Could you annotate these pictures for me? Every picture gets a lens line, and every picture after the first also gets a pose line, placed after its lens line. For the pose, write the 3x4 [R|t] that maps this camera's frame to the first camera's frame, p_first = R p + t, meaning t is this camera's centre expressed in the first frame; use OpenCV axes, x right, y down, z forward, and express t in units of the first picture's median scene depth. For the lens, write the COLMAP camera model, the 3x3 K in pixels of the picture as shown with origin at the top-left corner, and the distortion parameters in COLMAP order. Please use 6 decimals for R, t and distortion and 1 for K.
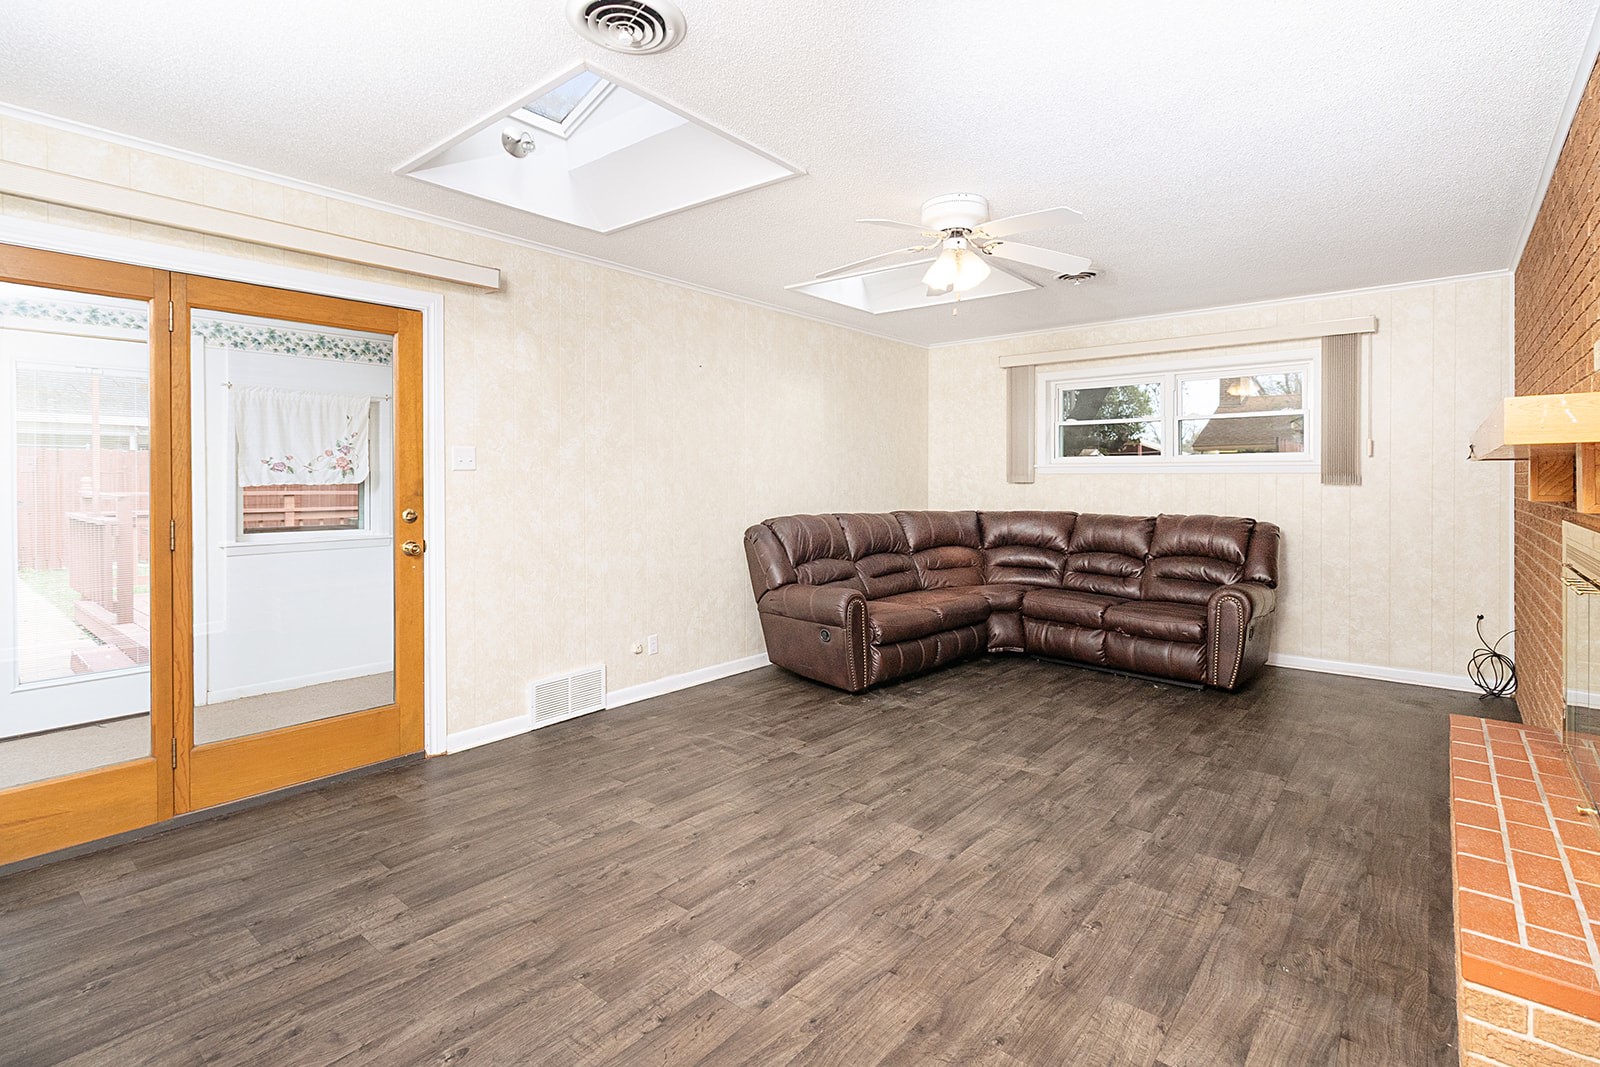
lens RADIAL K [[757.5, 0, 783.0], [0, 757.5, 488.5], [0, 0, 1]] dist [0.003321, -0.001002]
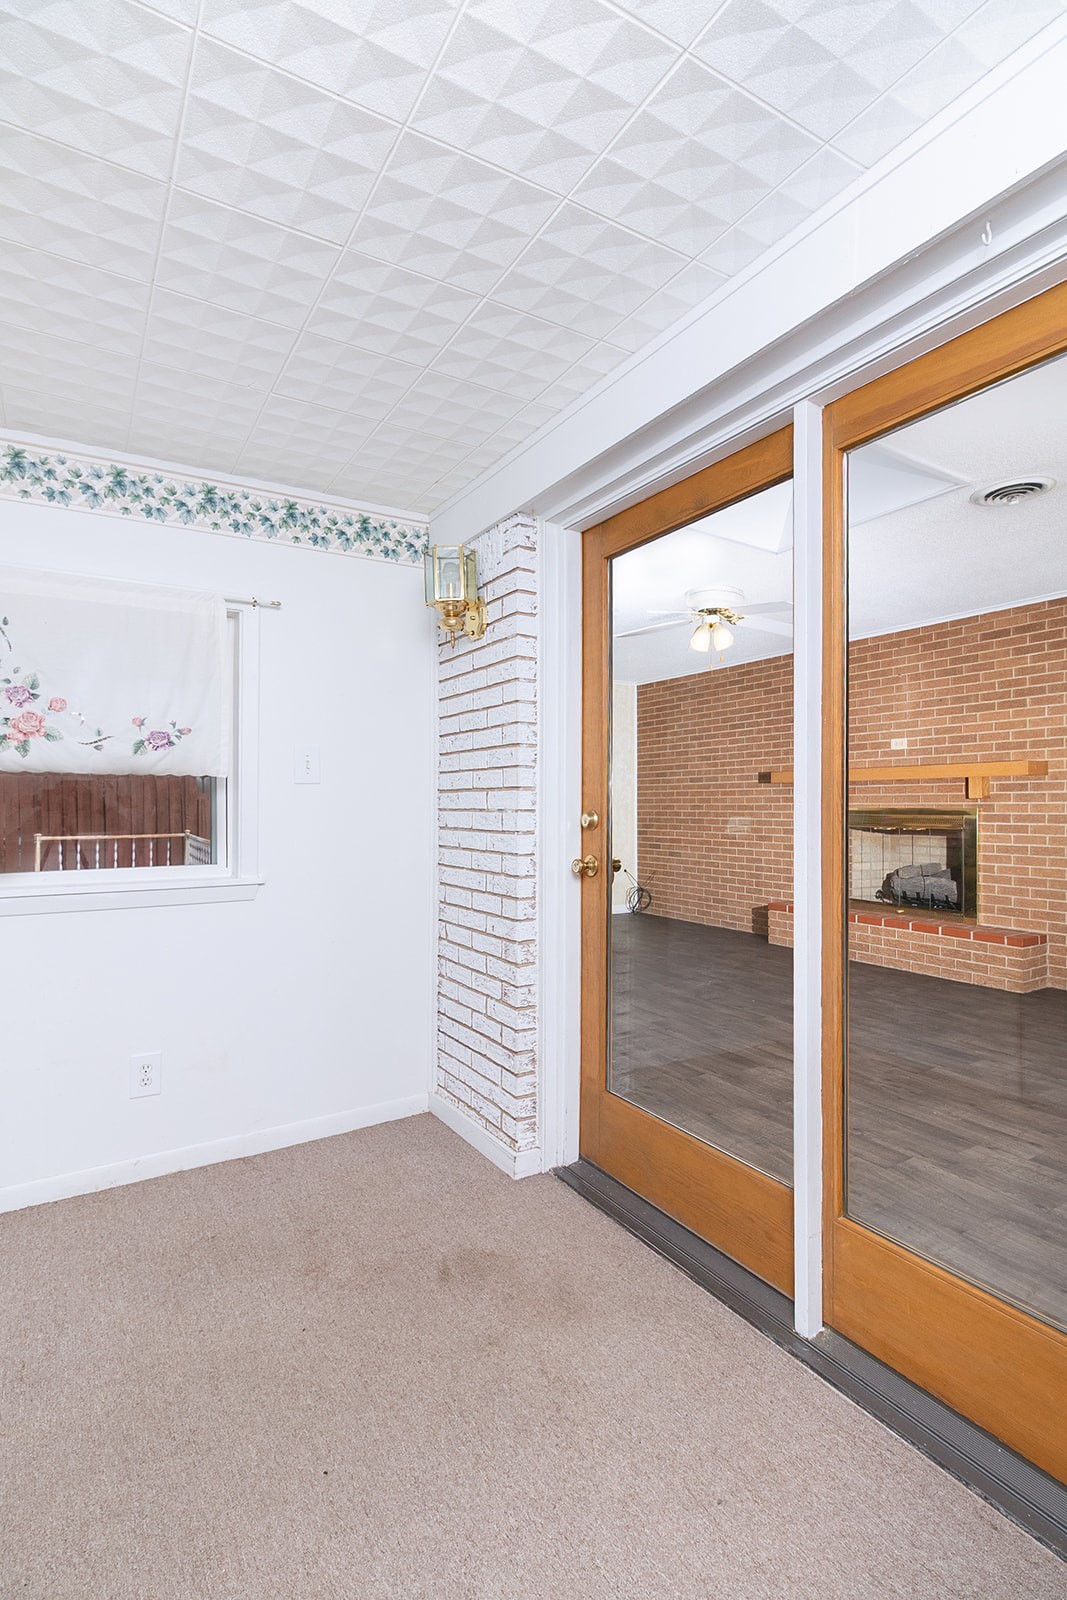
lens RADIAL K [[757.5, 0, 537.5], [0, 757.5, 808.0], [0, 0, 1]] dist [0.003321, -0.001002]
pose [[0.309818, -0.002530, 0.950793, -1.143679], [0.010572, 0.999944, -0.000784, 0.025453], [-0.950737, 0.010295, 0.309827, 0.820265]]
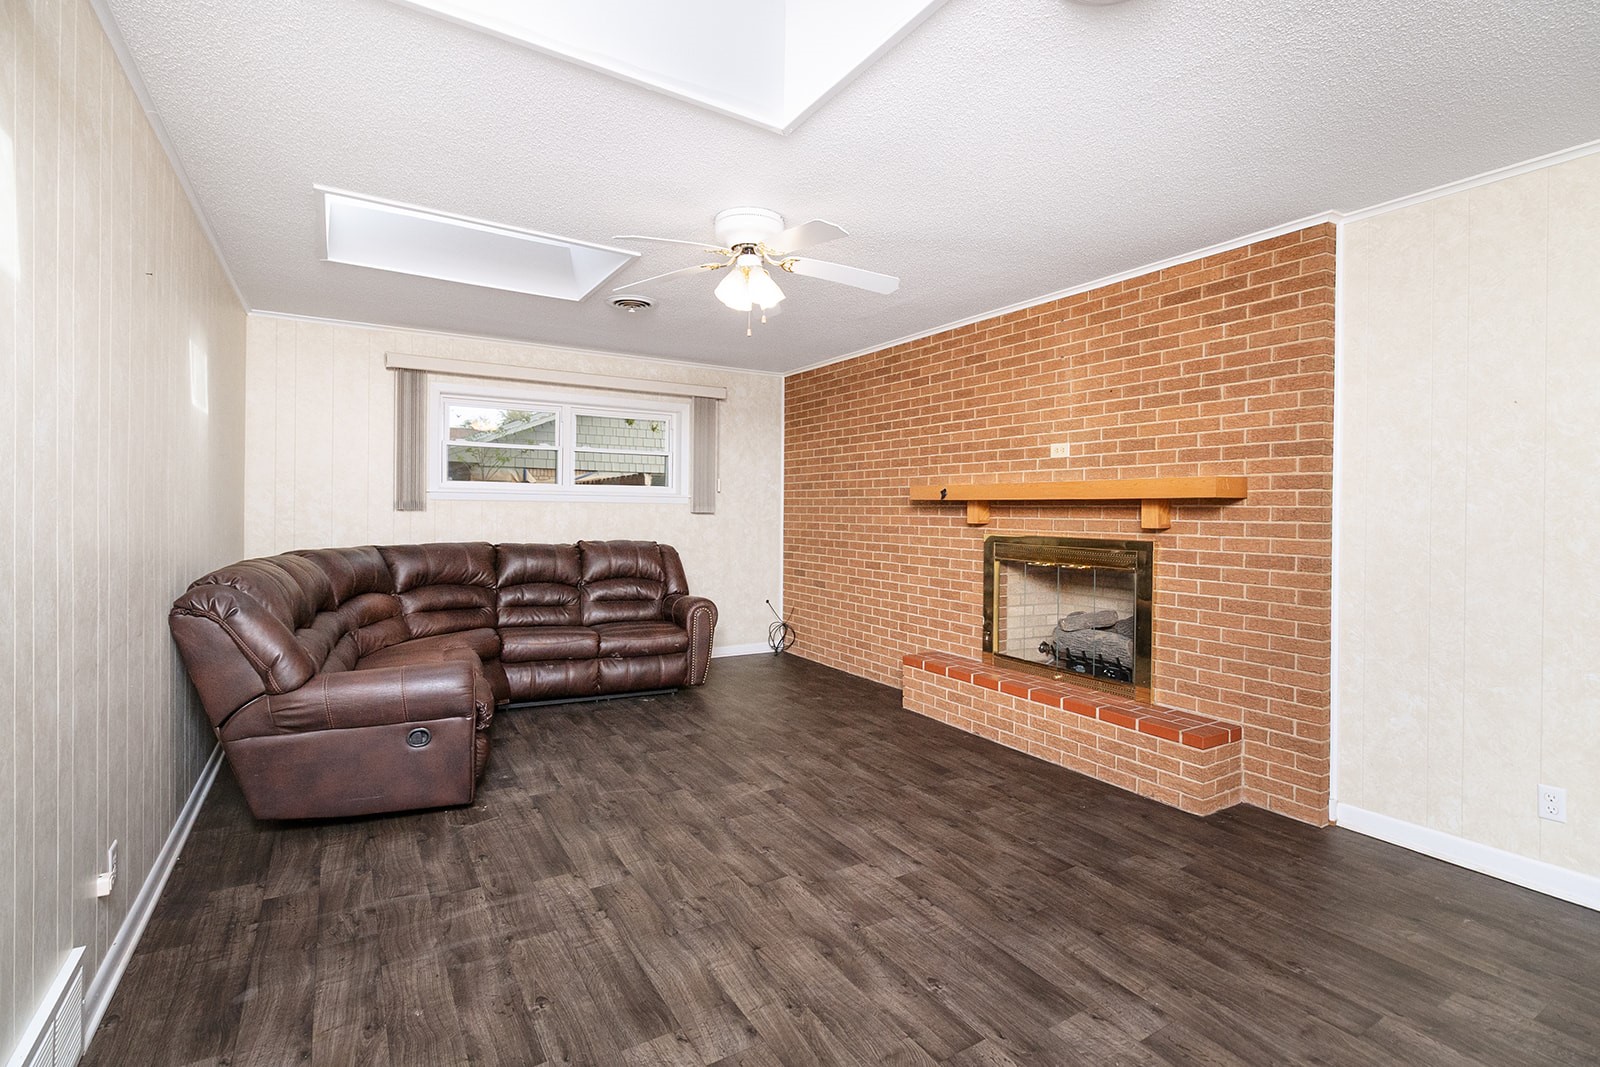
lens RADIAL K [[757.5, 0, 802.5], [0, 757.5, 521.5], [0, 0, 1]] dist [0.003321, -0.001002]
pose [[0.302899, -0.010709, 0.952962, -0.617520], [0.000889, 0.999940, 0.010955, -0.006945], [-0.953022, -0.002471, 0.302890, 0.605903]]
